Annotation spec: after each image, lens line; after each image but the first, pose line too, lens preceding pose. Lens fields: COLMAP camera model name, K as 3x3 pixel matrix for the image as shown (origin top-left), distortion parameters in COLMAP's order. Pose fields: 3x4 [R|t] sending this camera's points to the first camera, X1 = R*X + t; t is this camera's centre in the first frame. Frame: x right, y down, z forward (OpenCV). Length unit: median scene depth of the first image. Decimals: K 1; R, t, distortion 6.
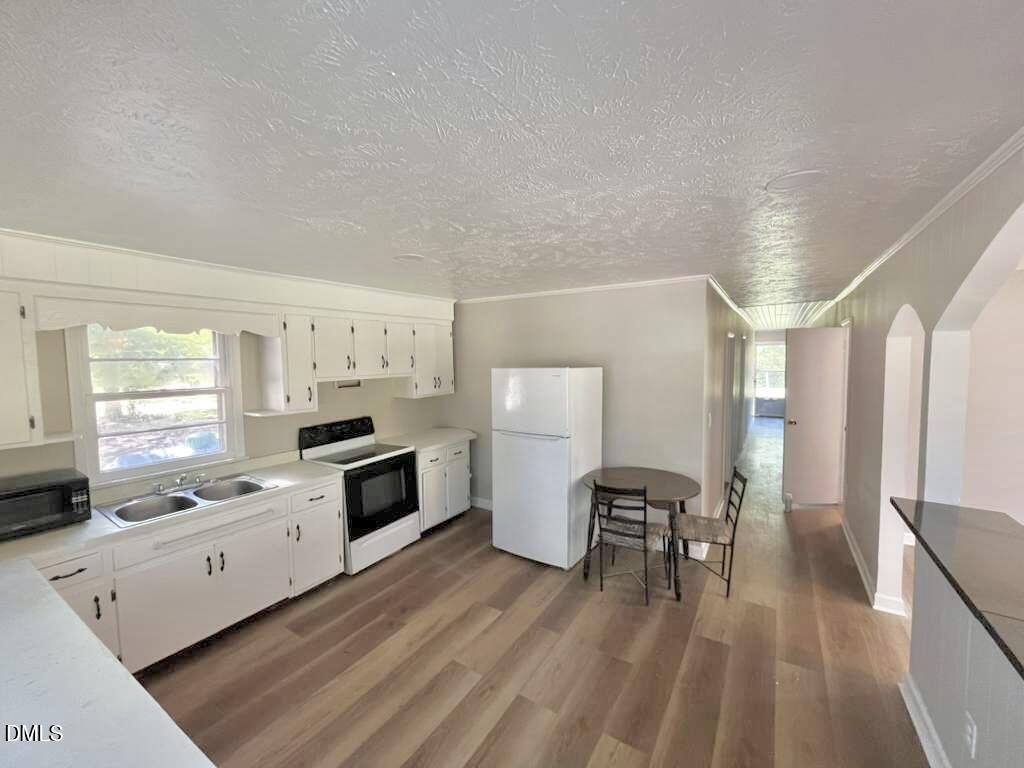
lens RADIAL K [[415.5, 0, 508.7], [0, 415.5, 385.4], [0, 0, 1]] dist [-0.001636, 0.000042]
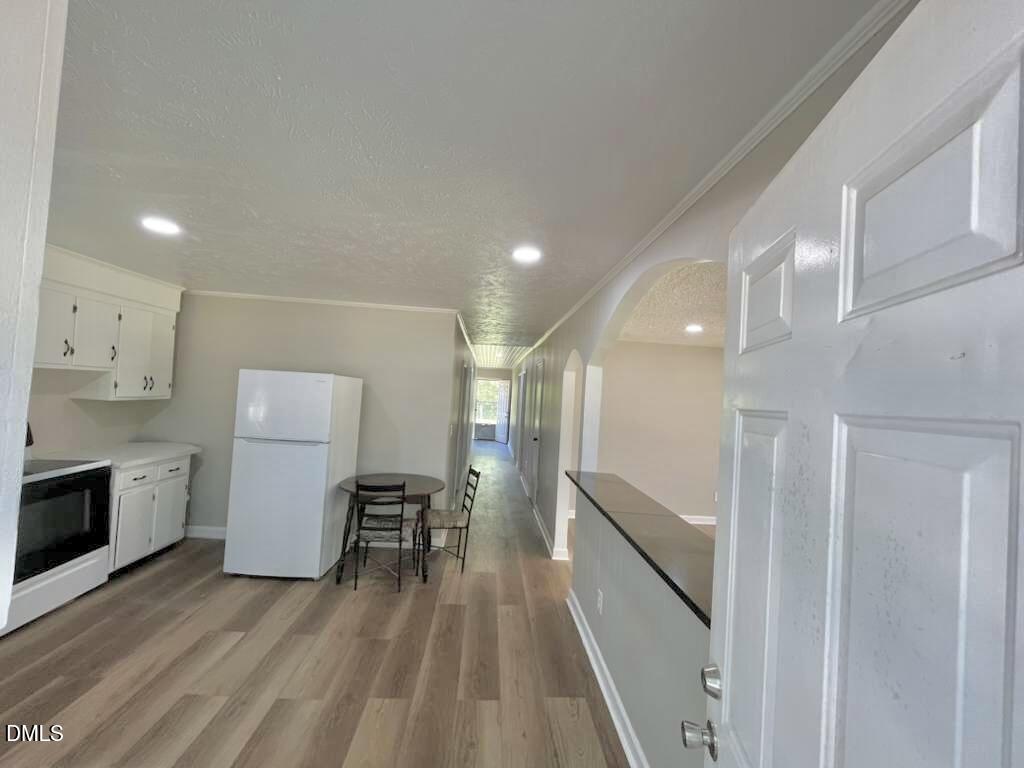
lens RADIAL K [[415.5, 0, 508.7], [0, 415.5, 385.4], [0, 0, 1]] dist [-0.001636, 0.000042]
pose [[0.809761, 0.074595, 0.581999, -0.103879], [-0.033437, 0.996141, -0.081154, 0.054795], [-0.585806, 0.046255, 0.809130, -0.084082]]
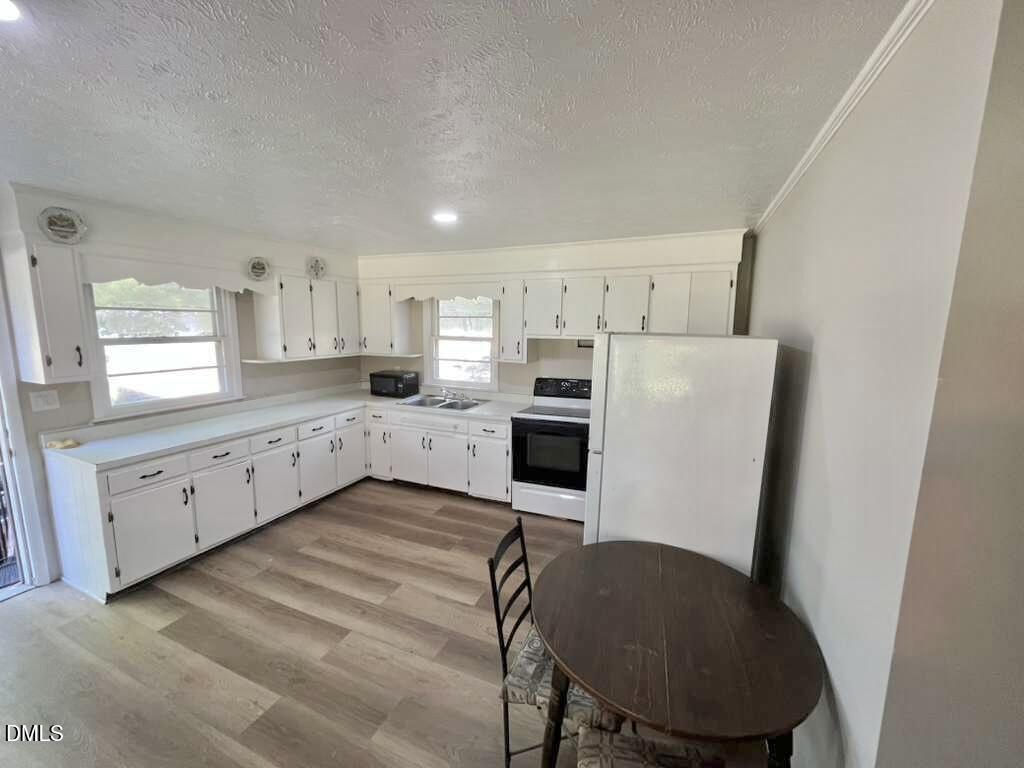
lens RADIAL K [[415.5, 0, 508.7], [0, 415.5, 385.4], [0, 0, 1]] dist [-0.001636, 0.000042]
pose [[0.161997, 0.159336, -0.973842, 0.689617], [-0.078451, 0.985834, 0.148248, -0.047363], [0.983668, 0.052384, 0.172202, 0.788765]]
